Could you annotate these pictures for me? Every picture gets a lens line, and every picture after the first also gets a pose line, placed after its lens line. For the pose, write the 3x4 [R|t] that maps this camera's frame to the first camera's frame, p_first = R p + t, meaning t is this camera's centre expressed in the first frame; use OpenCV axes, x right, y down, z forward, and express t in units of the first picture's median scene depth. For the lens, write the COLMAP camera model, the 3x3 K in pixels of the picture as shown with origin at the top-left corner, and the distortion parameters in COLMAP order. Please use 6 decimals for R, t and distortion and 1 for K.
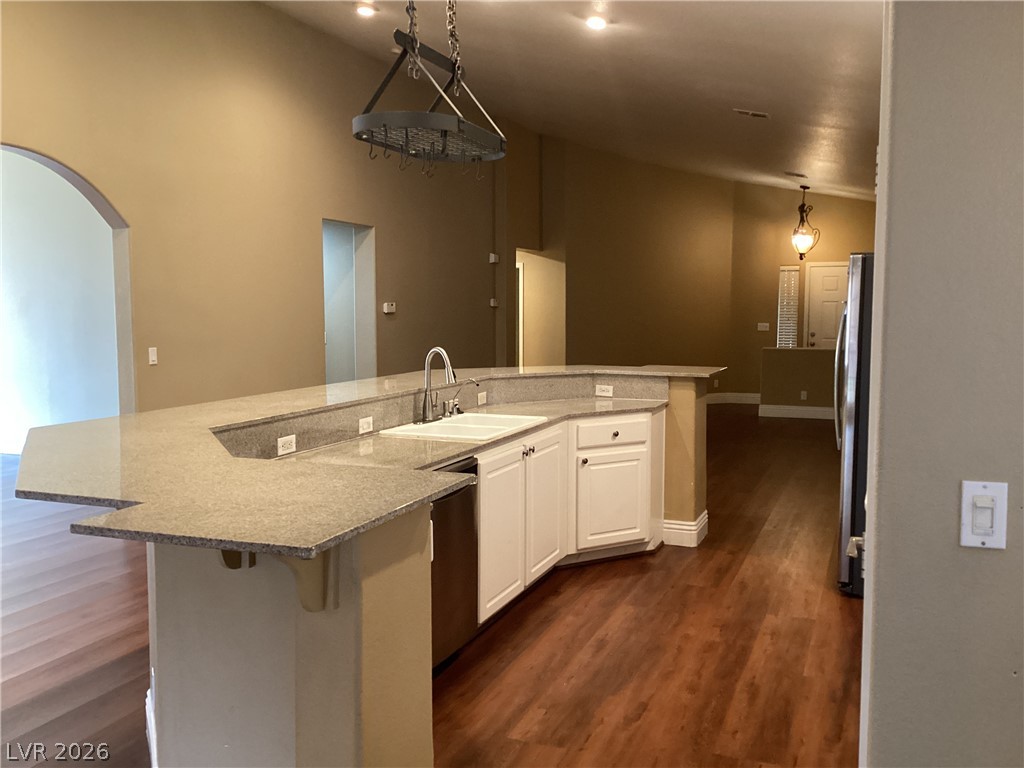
lens RADIAL K [[914.5, 0, 508.3], [0, 914.5, 386.9], [0, 0, 1]] dist [0.094197, -0.151747]
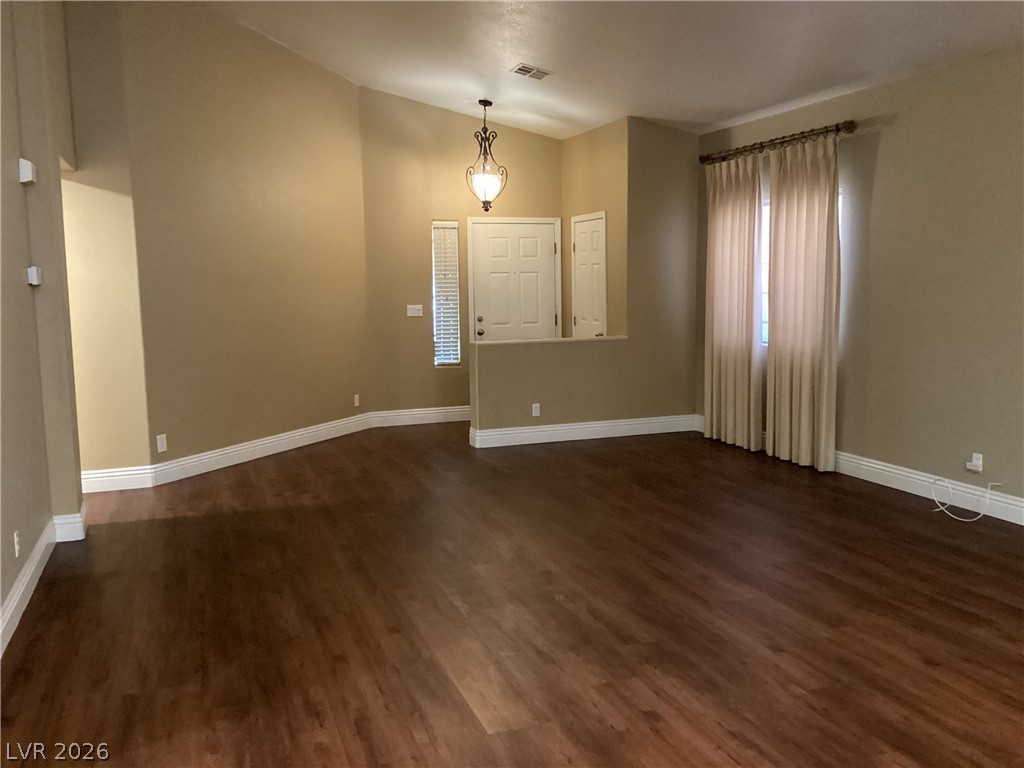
lens RADIAL K [[914.5, 0, 517.3], [0, 914.5, 384.2], [0, 0, 1]] dist [0.094197, -0.151747]
pose [[0.748006, -0.087932, 0.657841, -0.123714], [0.073595, 0.996061, 0.049459, -0.041443], [-0.659599, 0.011418, 0.751531, 0.472151]]
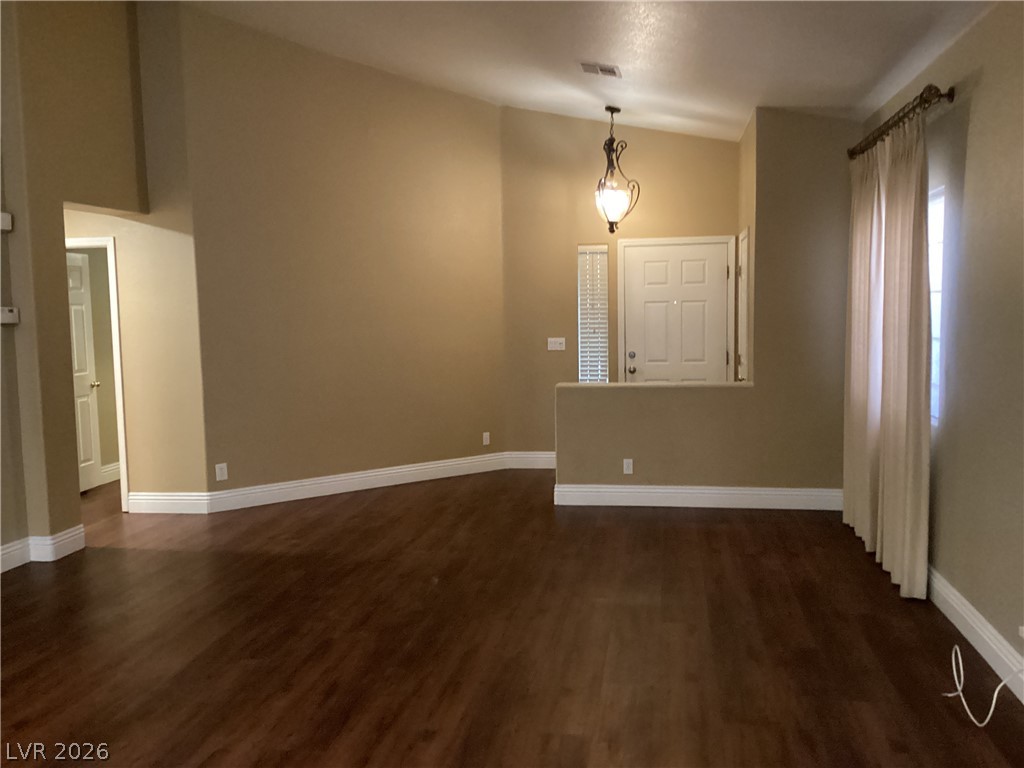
lens RADIAL K [[914.5, 0, 519.5], [0, 914.5, 386.3], [0, 0, 1]] dist [0.094197, -0.151747]
pose [[0.974810, -0.037492, 0.219864, 0.124312], [0.037695, 0.999284, 0.003273, -0.042393], [-0.219829, 0.005097, 0.975525, 0.432250]]
